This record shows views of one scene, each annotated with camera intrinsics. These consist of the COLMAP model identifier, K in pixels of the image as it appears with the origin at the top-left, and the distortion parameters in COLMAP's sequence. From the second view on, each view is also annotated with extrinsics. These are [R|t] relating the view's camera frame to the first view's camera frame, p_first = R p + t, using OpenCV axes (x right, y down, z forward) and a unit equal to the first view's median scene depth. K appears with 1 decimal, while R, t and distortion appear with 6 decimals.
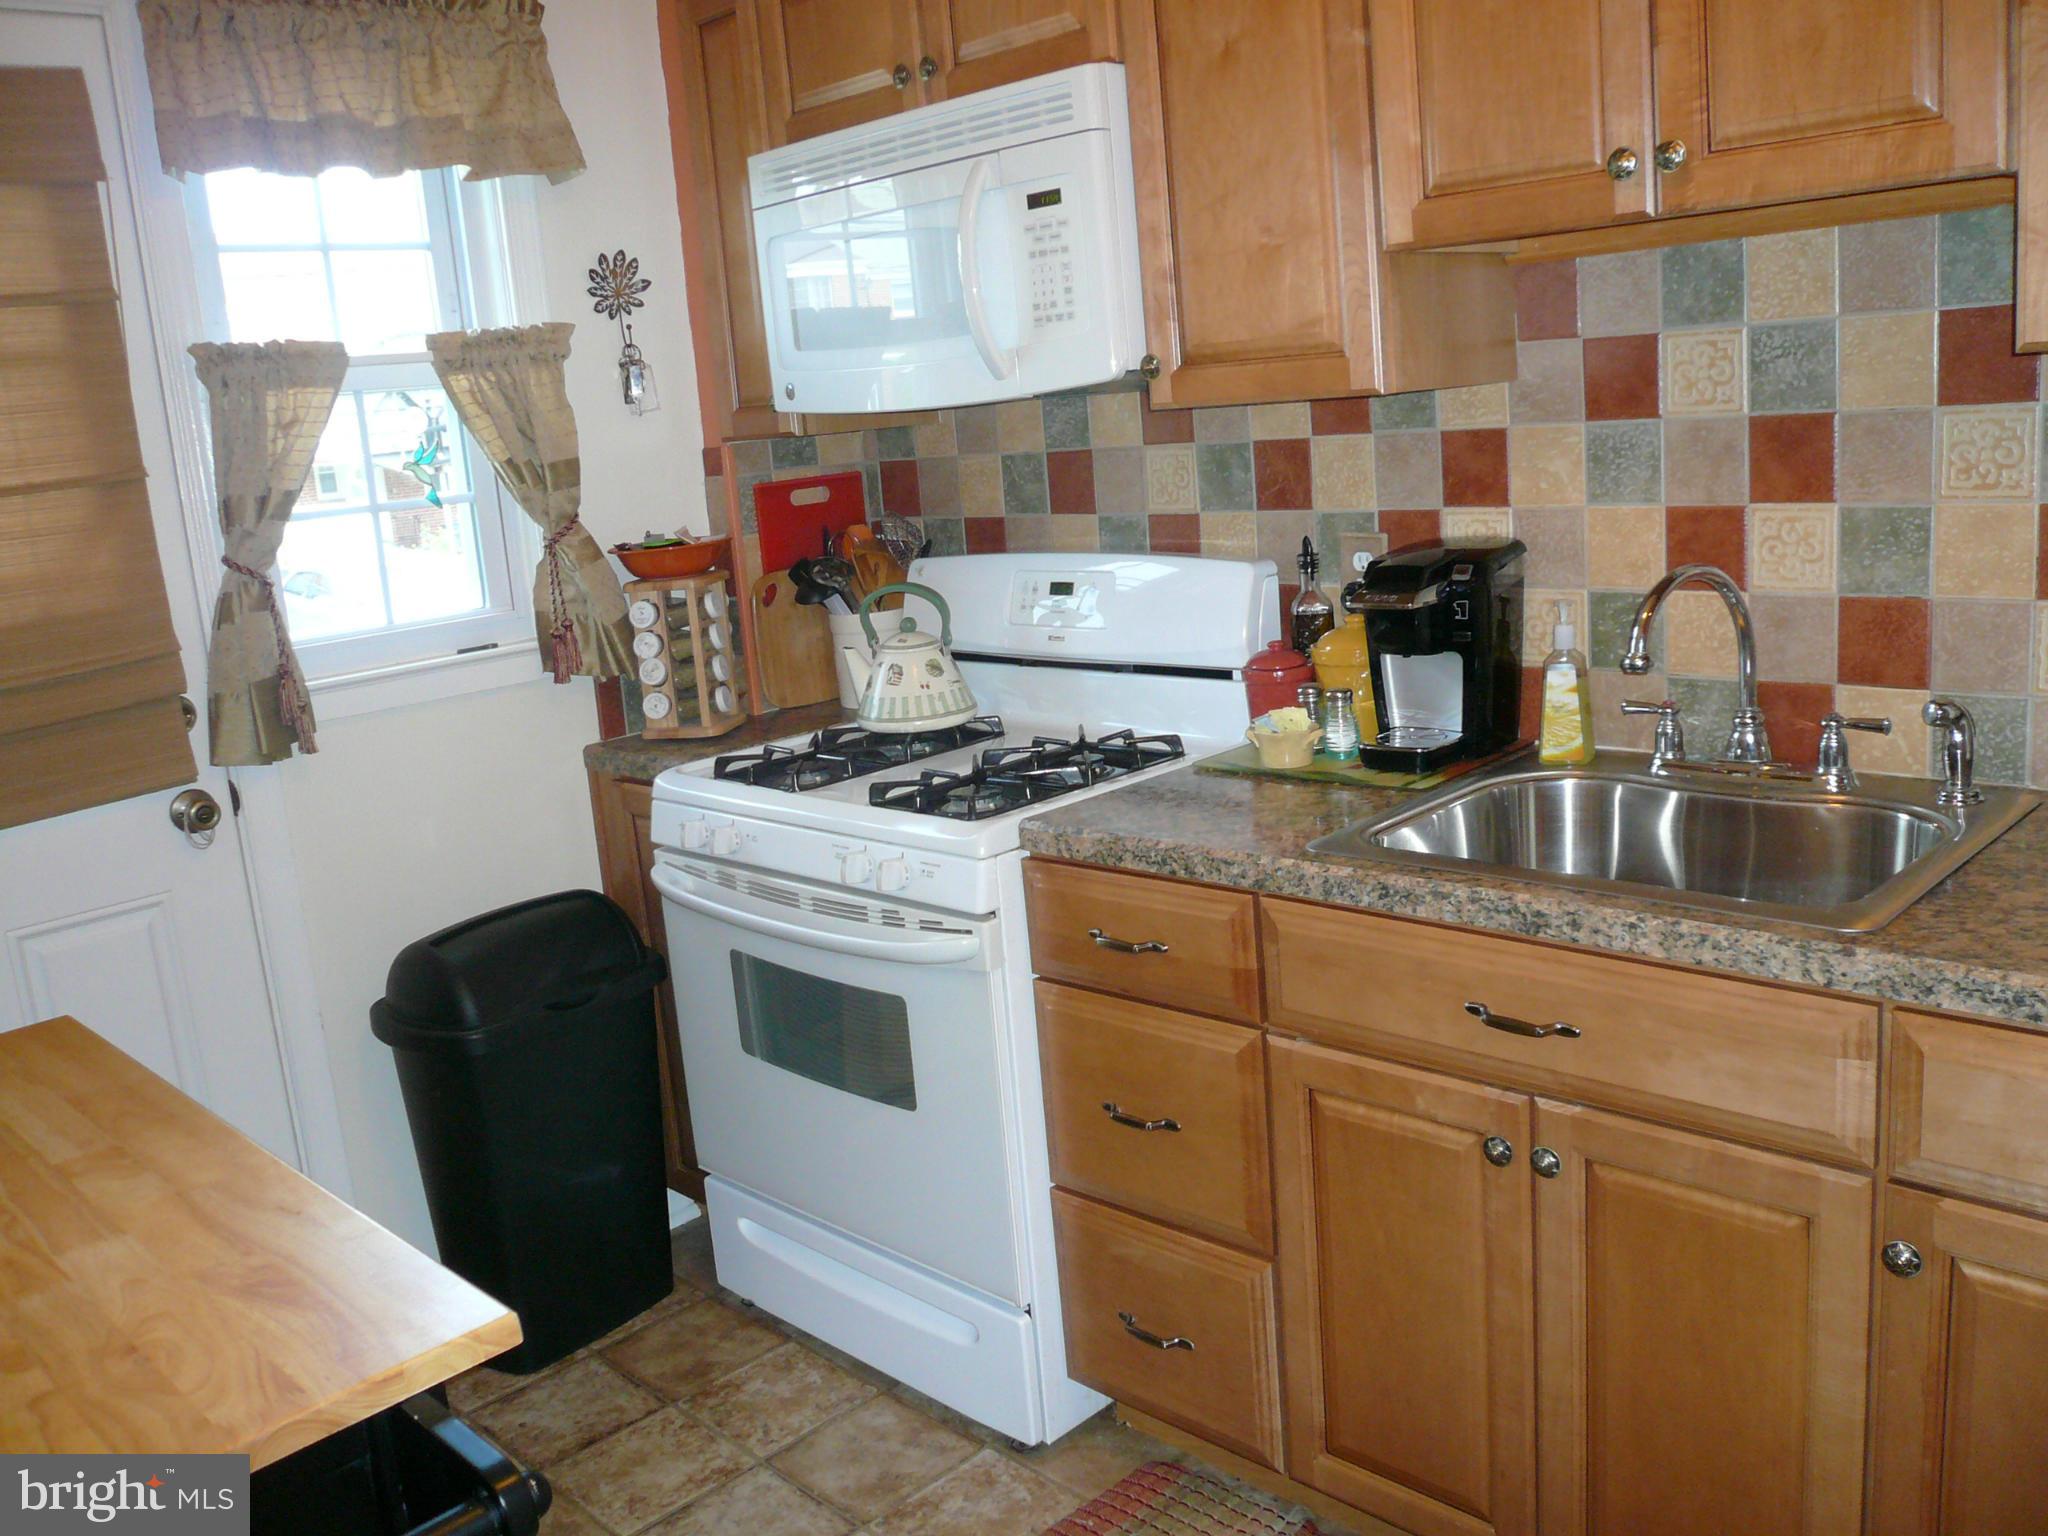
lens RADIAL K [[1735.1, 0, 1017.0], [0, 1735.1, 743.4], [0, 0, 1]] dist [-0.130225, 0.130716]
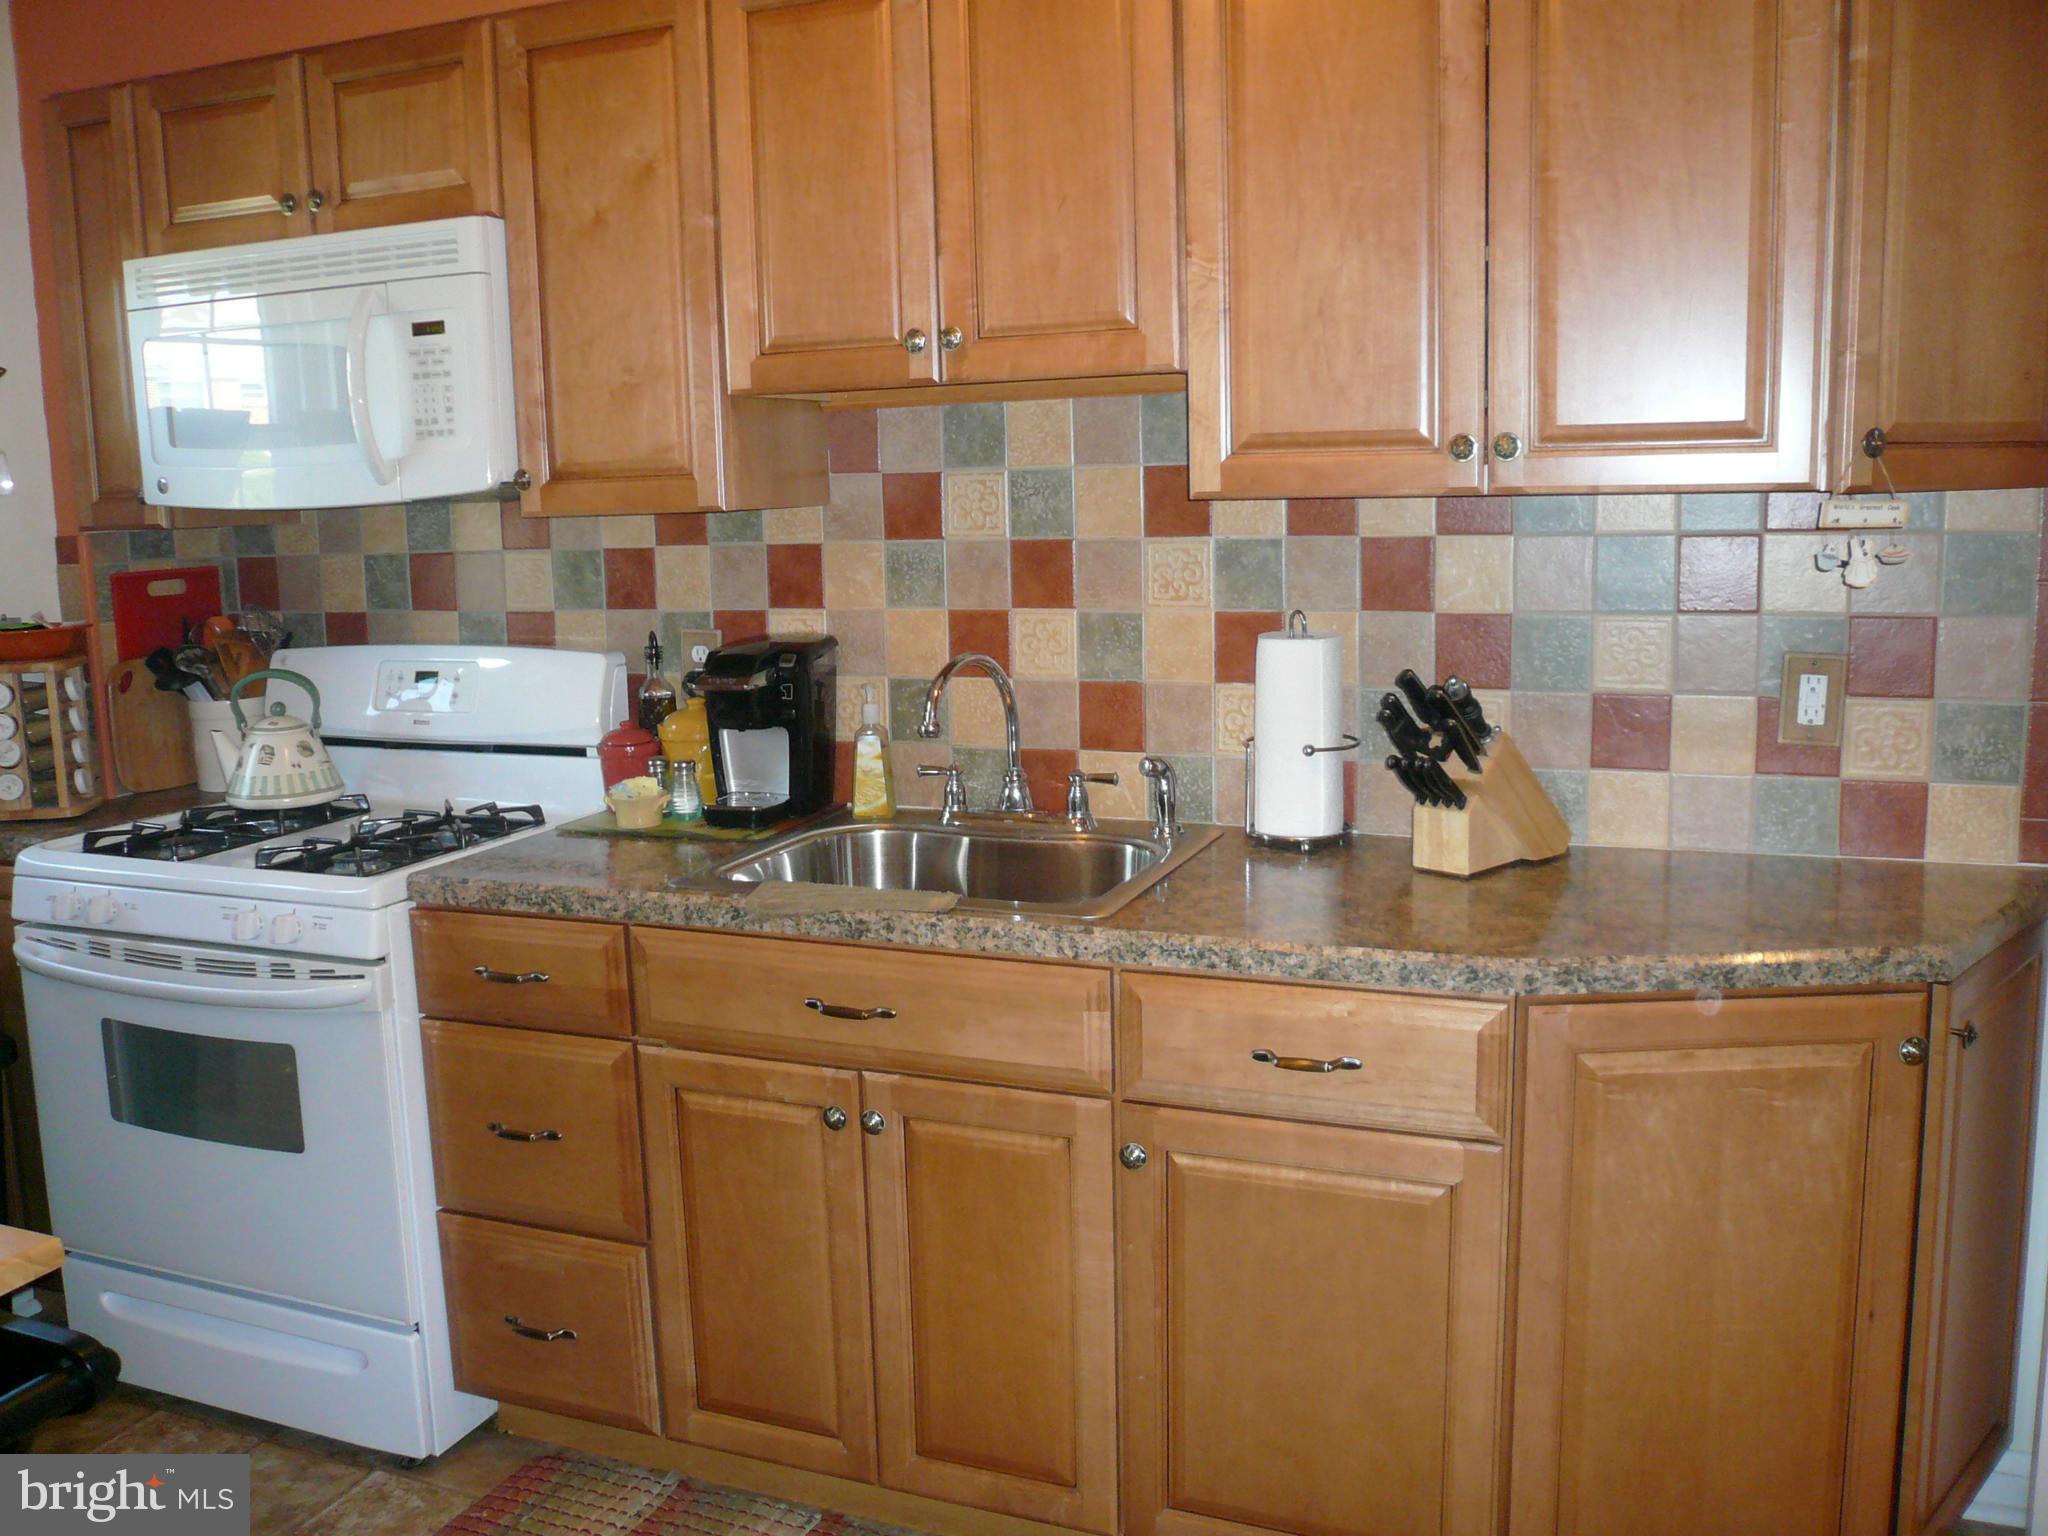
lens RADIAL K [[1735.1, 0, 1017.0], [0, 1735.1, 743.4], [0, 0, 1]] dist [-0.130225, 0.130716]
pose [[0.919052, 0.002057, 0.394131, -0.072290], [0.026534, 0.997395, -0.067079, 0.044468], [-0.393242, 0.072107, 0.916603, -0.173963]]
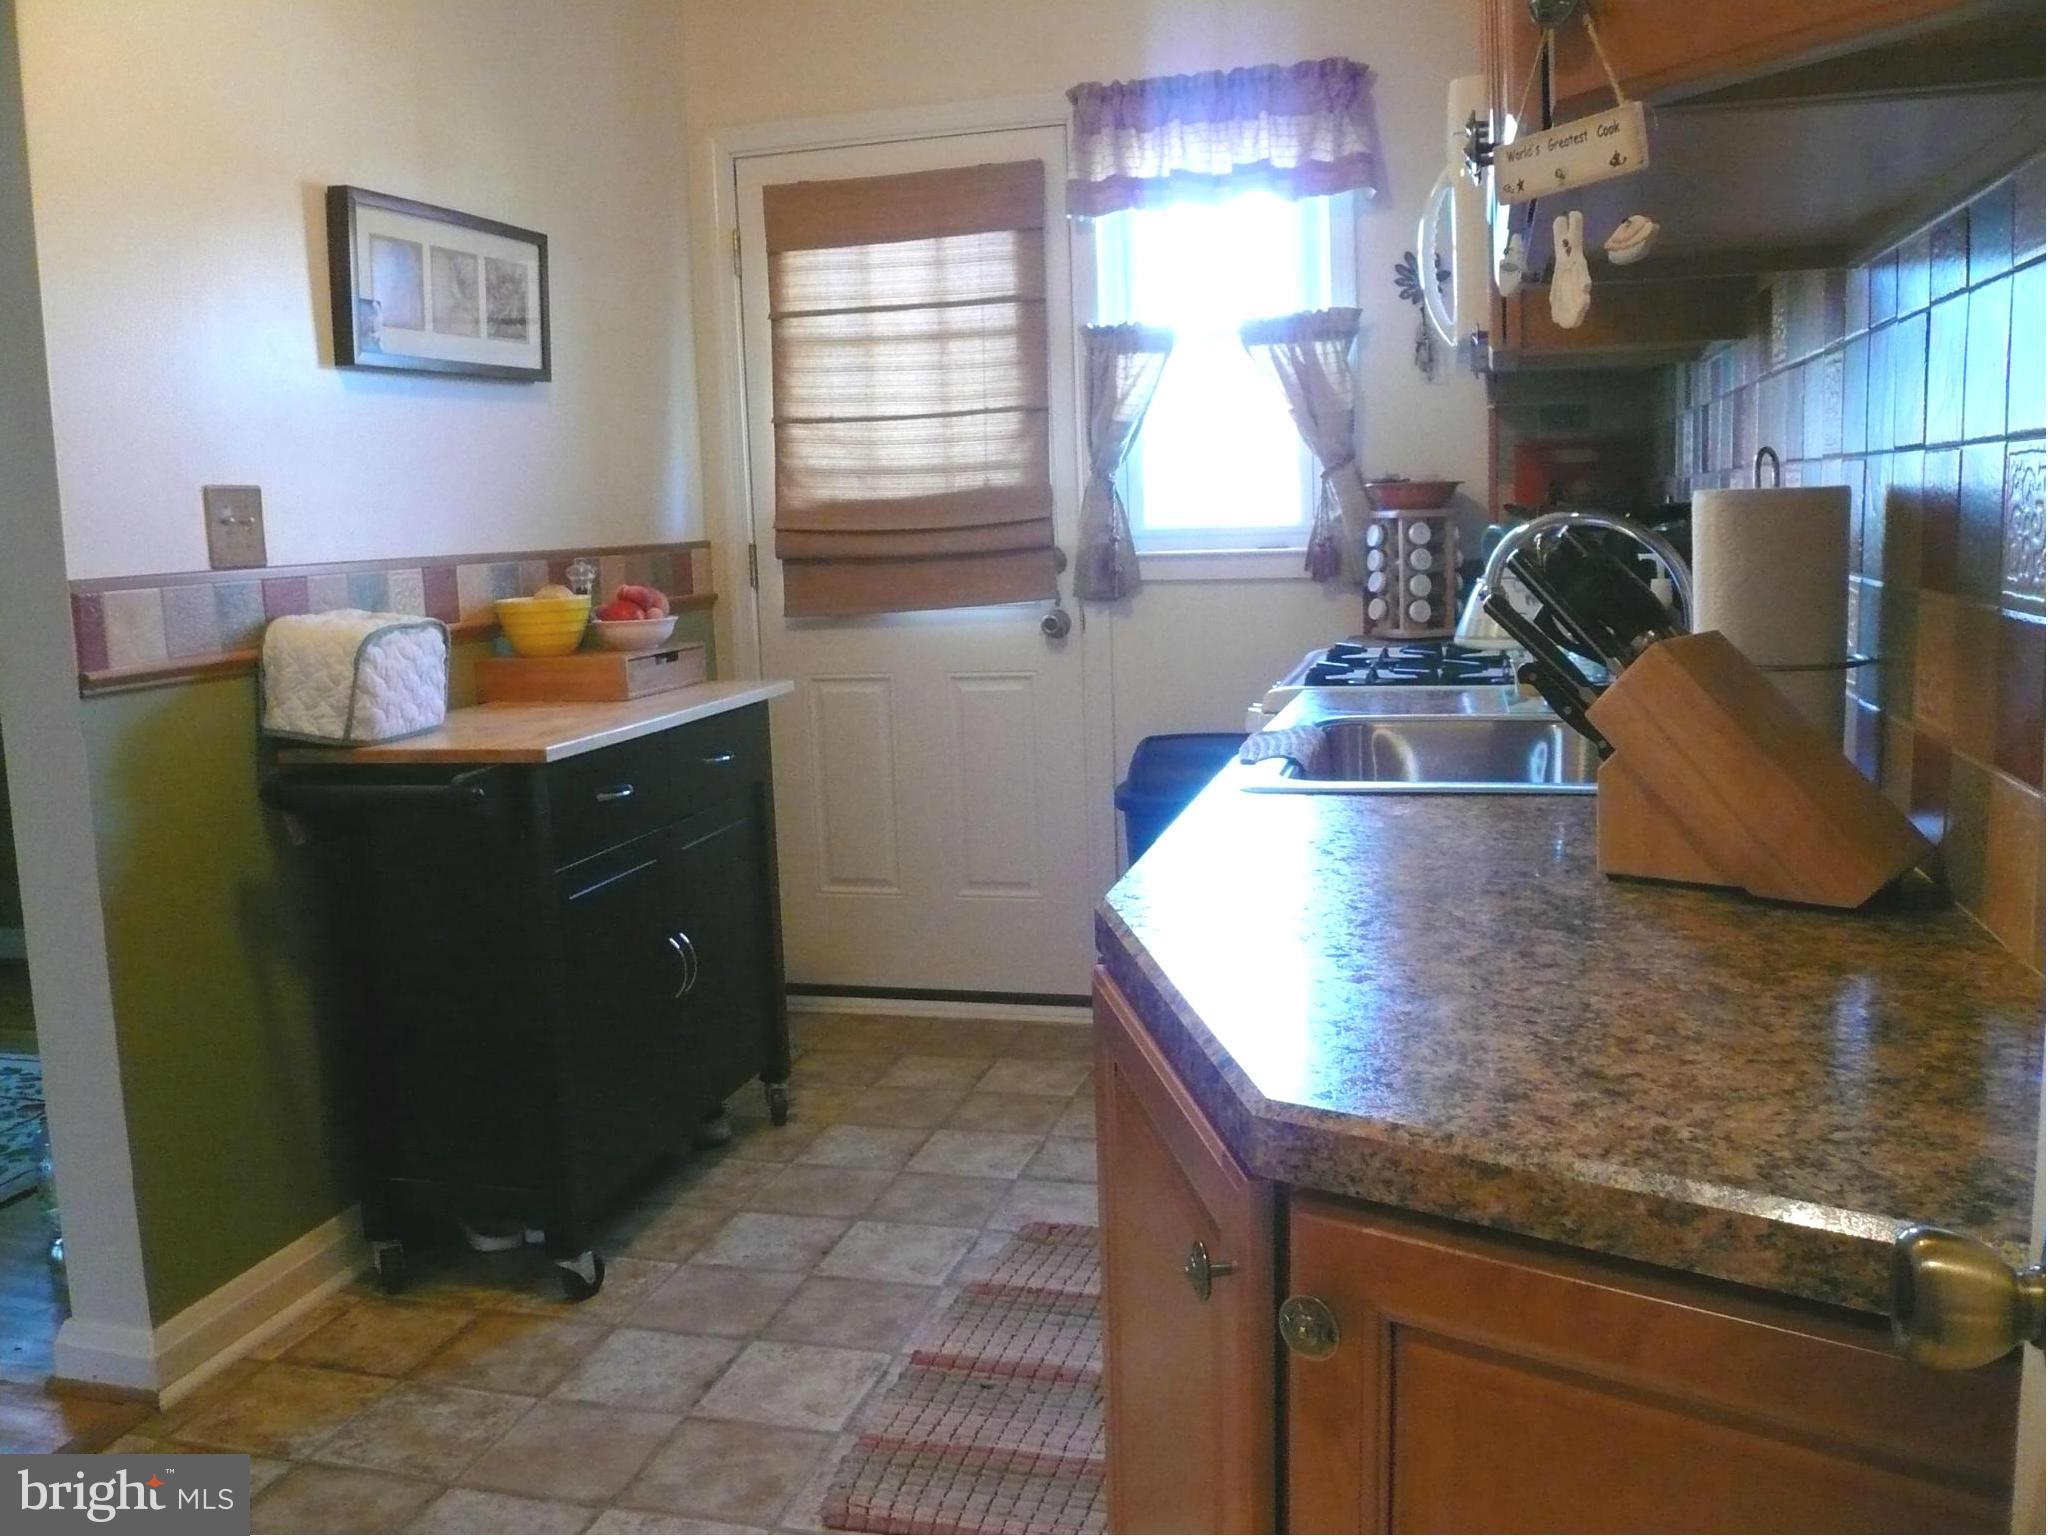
lens RADIAL K [[1735.1, 0, 1017.0], [0, 1735.1, 743.4], [0, 0, 1]] dist [-0.130225, 0.130716]
pose [[0.494352, 0.186338, -0.849055, 0.984345], [-0.176254, 0.977952, 0.112005, -0.025816], [0.851206, 0.094279, 0.516295, 0.167186]]
